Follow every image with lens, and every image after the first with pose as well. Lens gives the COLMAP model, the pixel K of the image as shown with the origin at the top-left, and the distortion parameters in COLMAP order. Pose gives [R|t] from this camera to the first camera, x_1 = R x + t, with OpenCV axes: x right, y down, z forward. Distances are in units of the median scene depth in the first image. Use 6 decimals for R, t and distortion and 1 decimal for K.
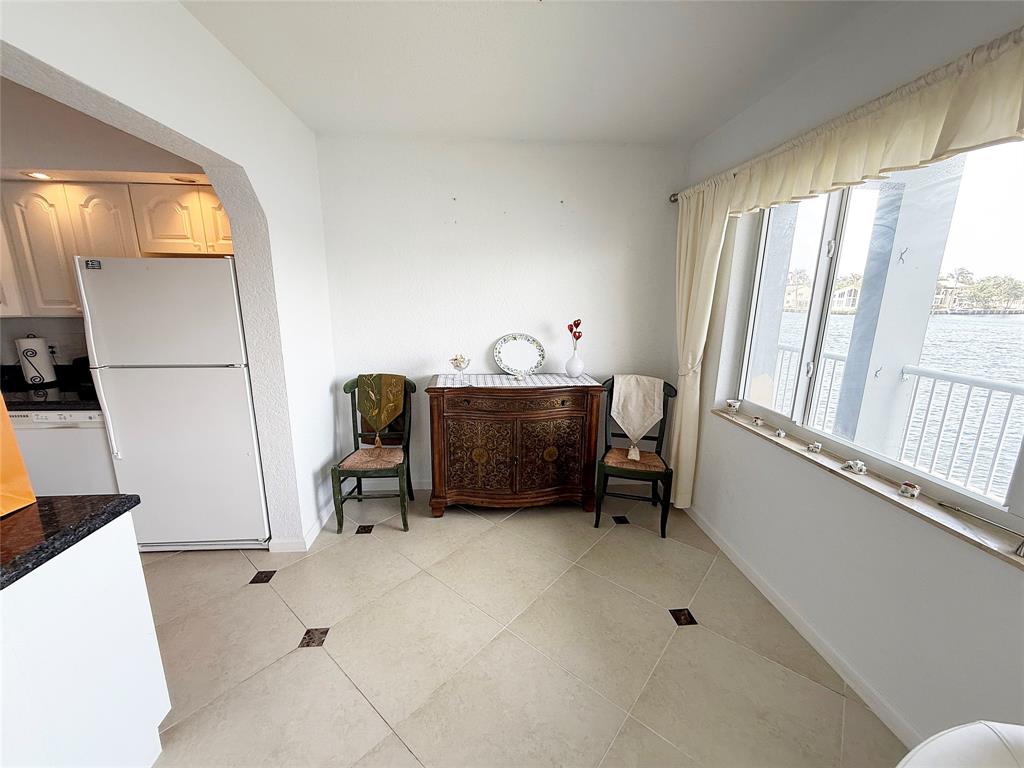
lens RADIAL K [[404.4, 0, 510.2], [0, 404.4, 382.3], [0, 0, 1]] dist [0.000782, -0.000400]
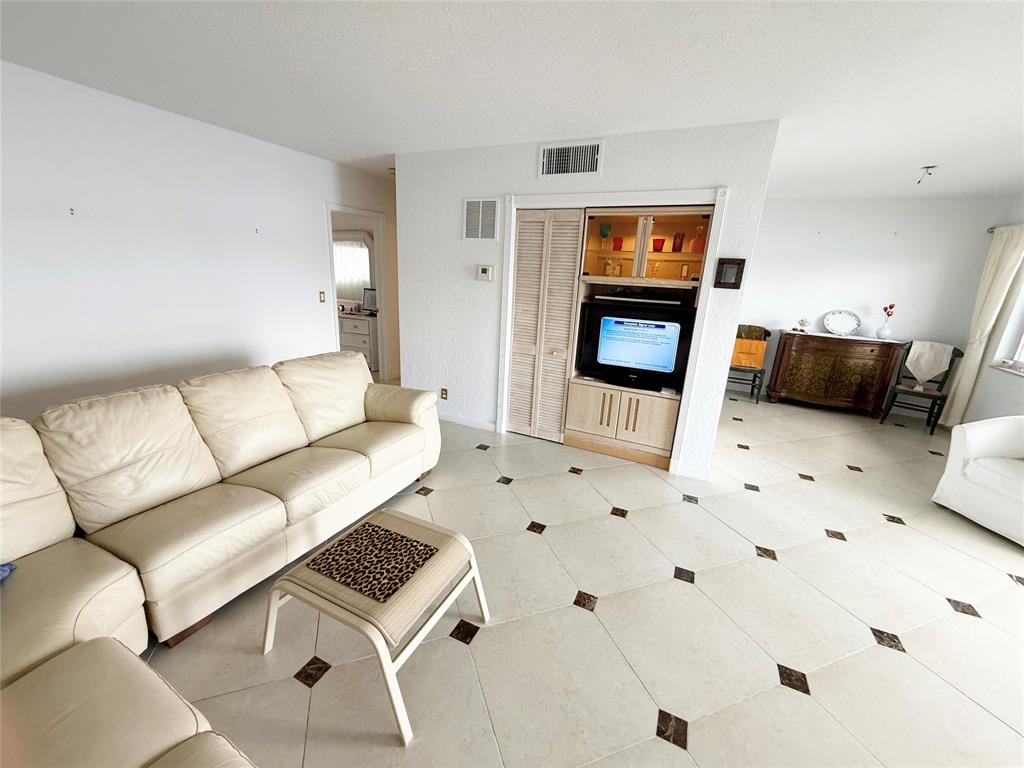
lens RADIAL K [[404.4, 0, 512.1], [0, 404.4, 385.9], [0, 0, 1]] dist [0.000782, -0.000400]
pose [[0.871097, 0.170684, -0.460497, -0.381924], [-0.149948, 0.985324, 0.081565, 0.281938], [0.467660, -0.002001, 0.883906, -1.238431]]
